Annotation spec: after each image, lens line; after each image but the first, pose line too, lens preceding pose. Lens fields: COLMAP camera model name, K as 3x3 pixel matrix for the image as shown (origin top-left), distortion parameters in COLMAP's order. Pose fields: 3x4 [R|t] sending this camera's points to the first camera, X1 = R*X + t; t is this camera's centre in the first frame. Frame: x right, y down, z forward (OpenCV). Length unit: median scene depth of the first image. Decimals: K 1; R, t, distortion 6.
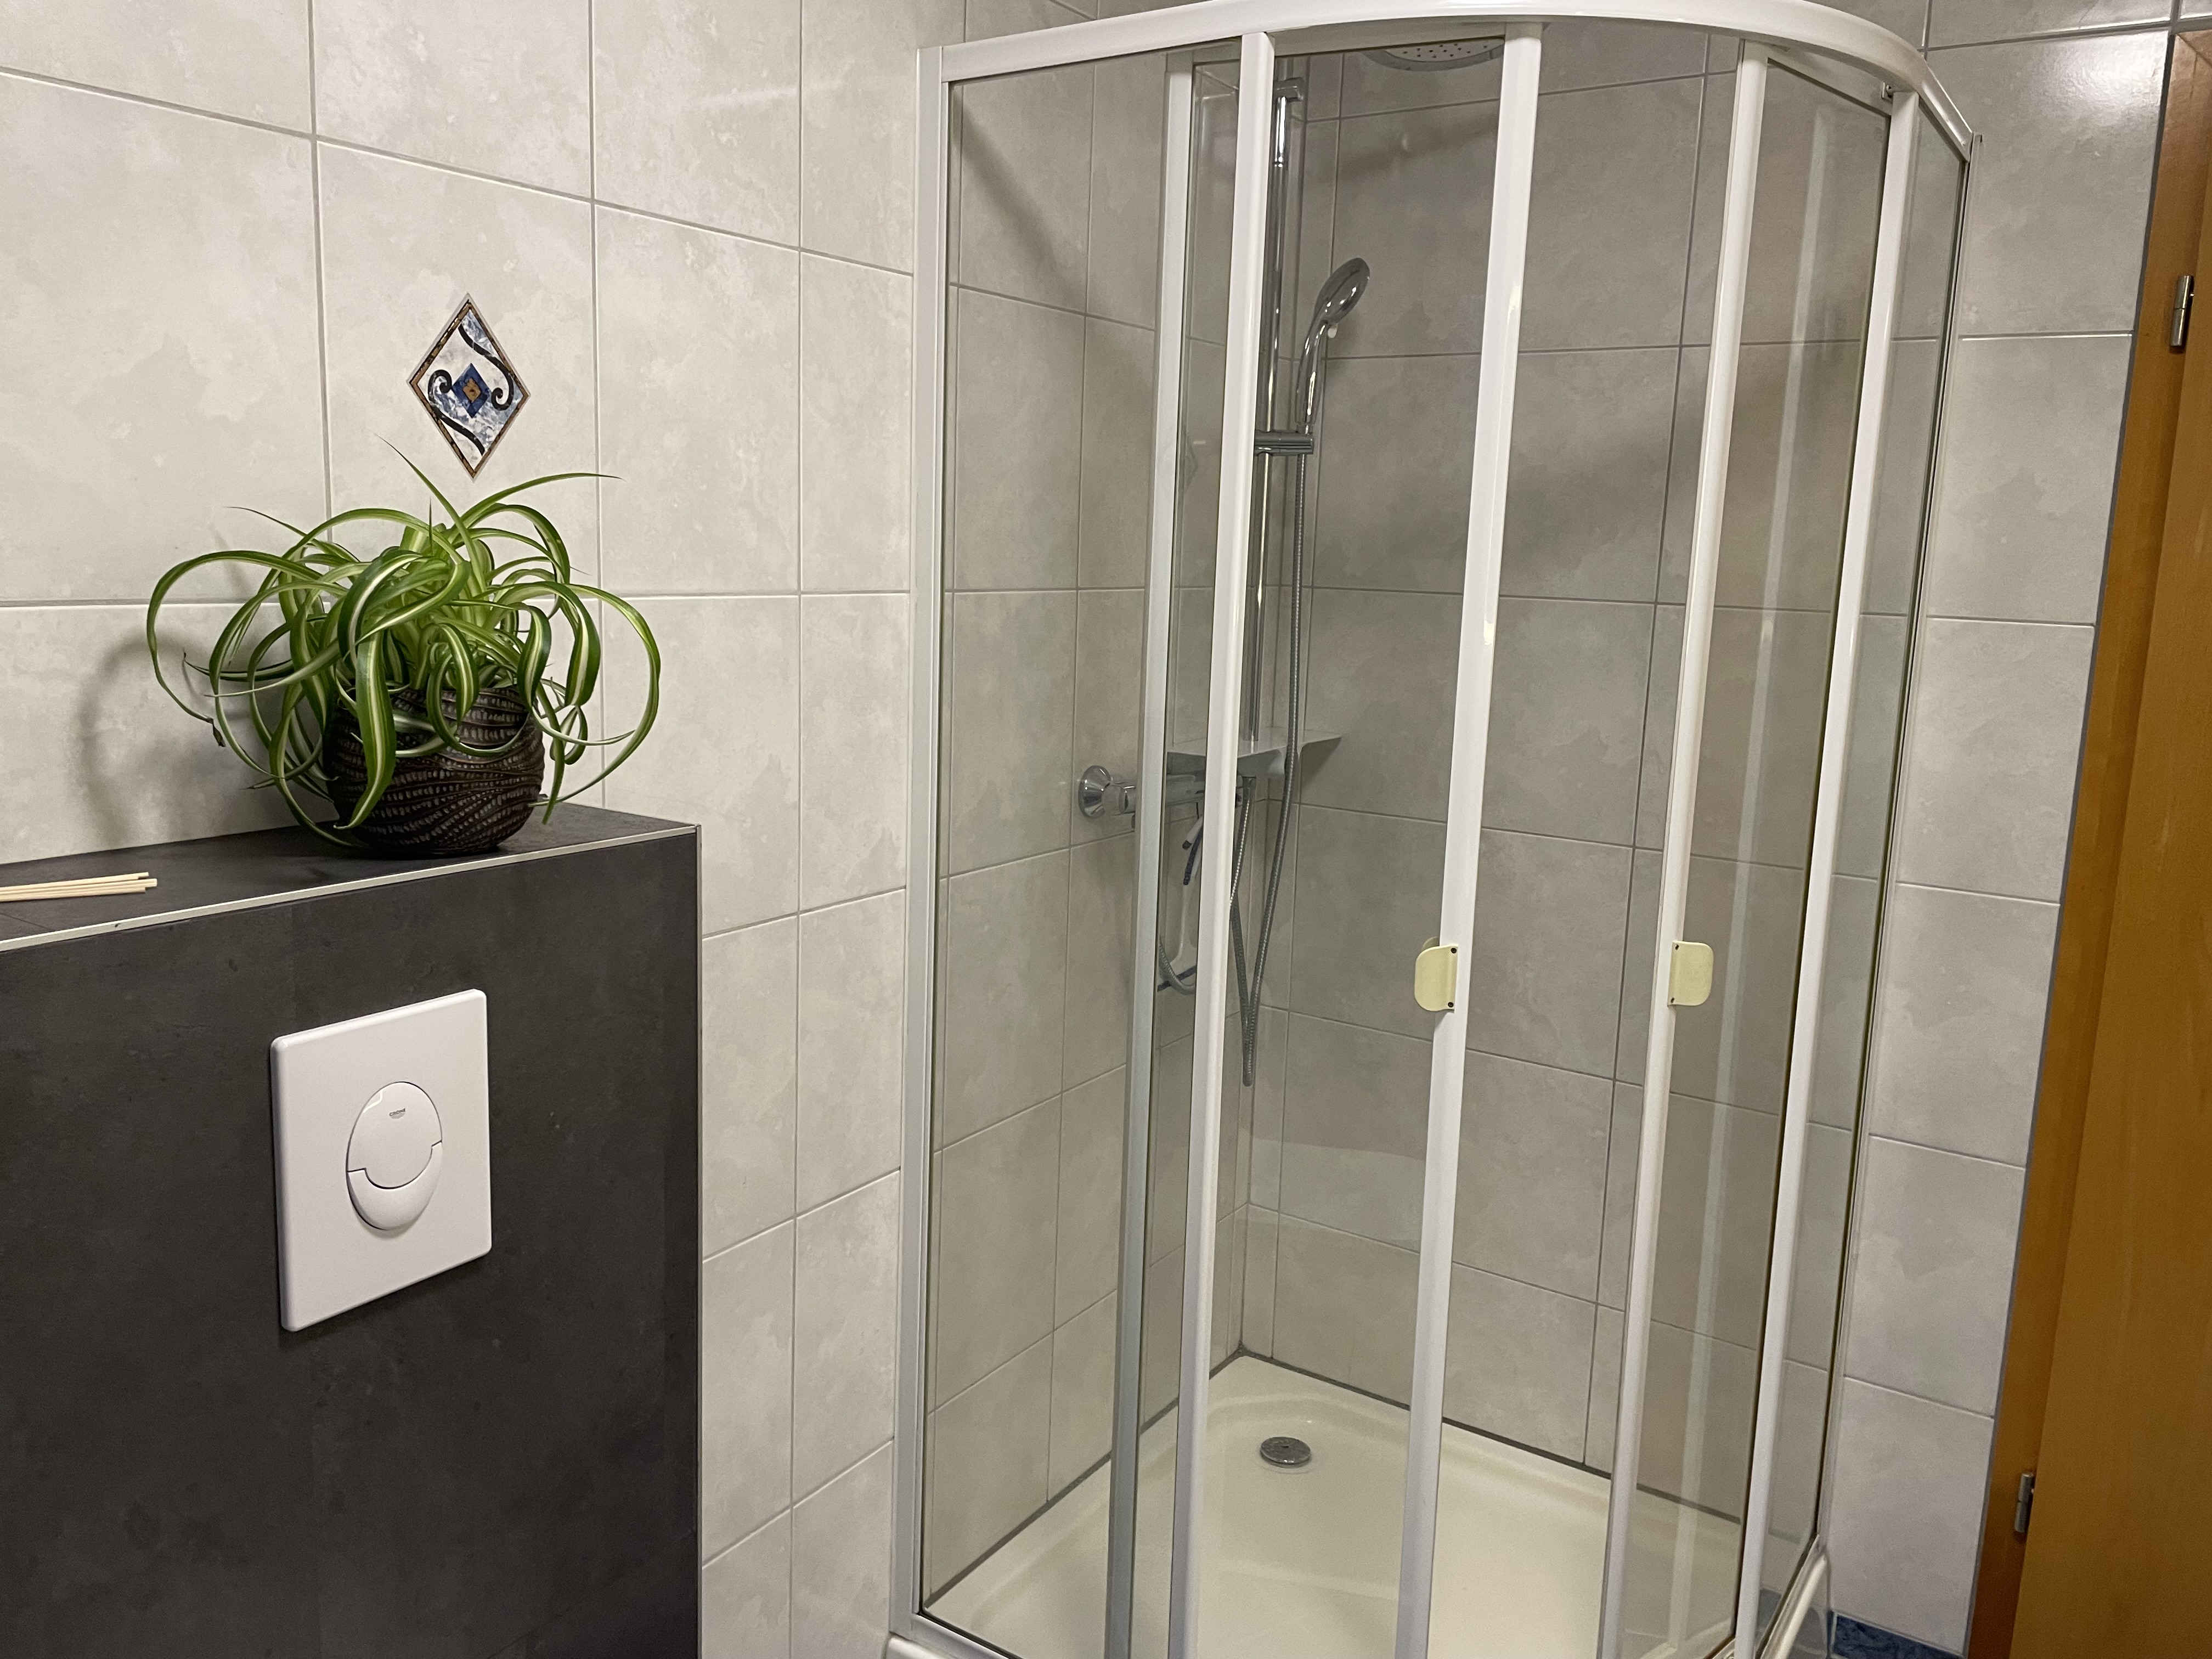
lens RADIAL K [[1664.1, 0, 1100.1], [0, 1664.1, 799.4], [0, 0, 1]] dist [0.061785, -0.101674]
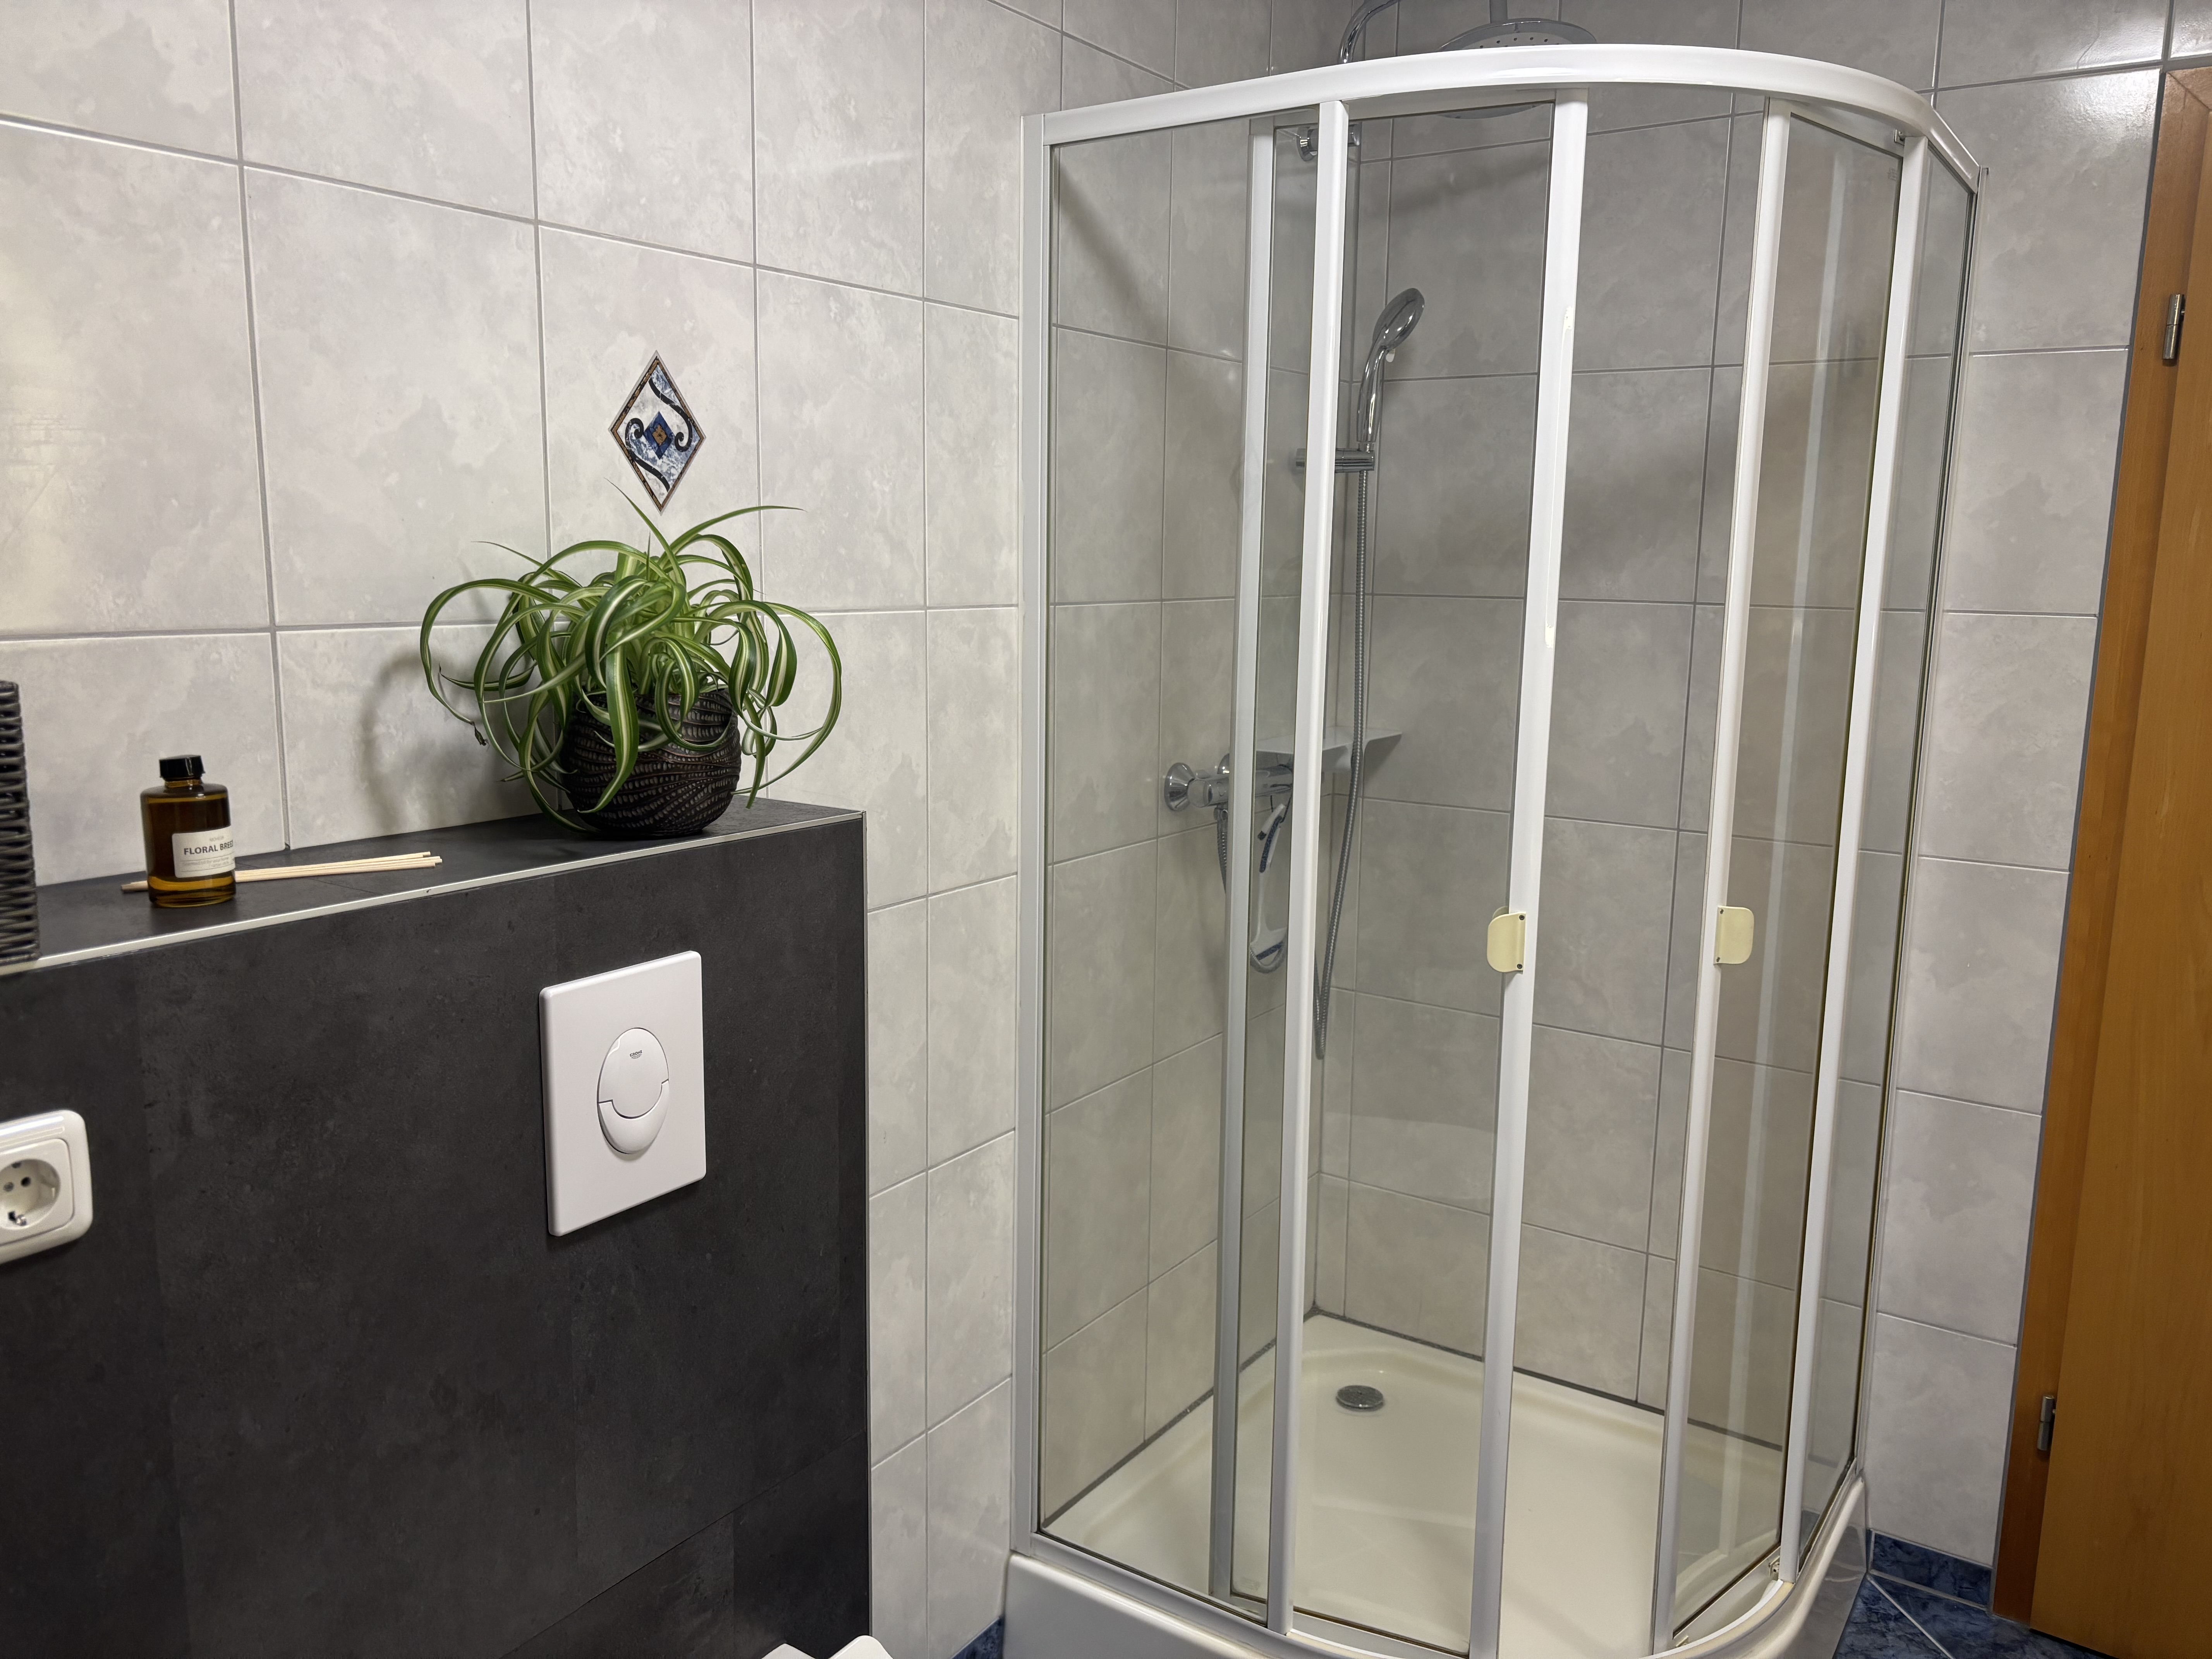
lens RADIAL K [[1687.4, 0, 1106.0], [0, 1687.4, 829.5], [0, 0, 1]] dist [0.006367, -0.017138]
pose [[0.999788, -0.017330, -0.011074, -0.048089], [0.017418, 0.999817, 0.007911, 0.016833], [0.010935, -0.008102, 0.999907, -0.118750]]
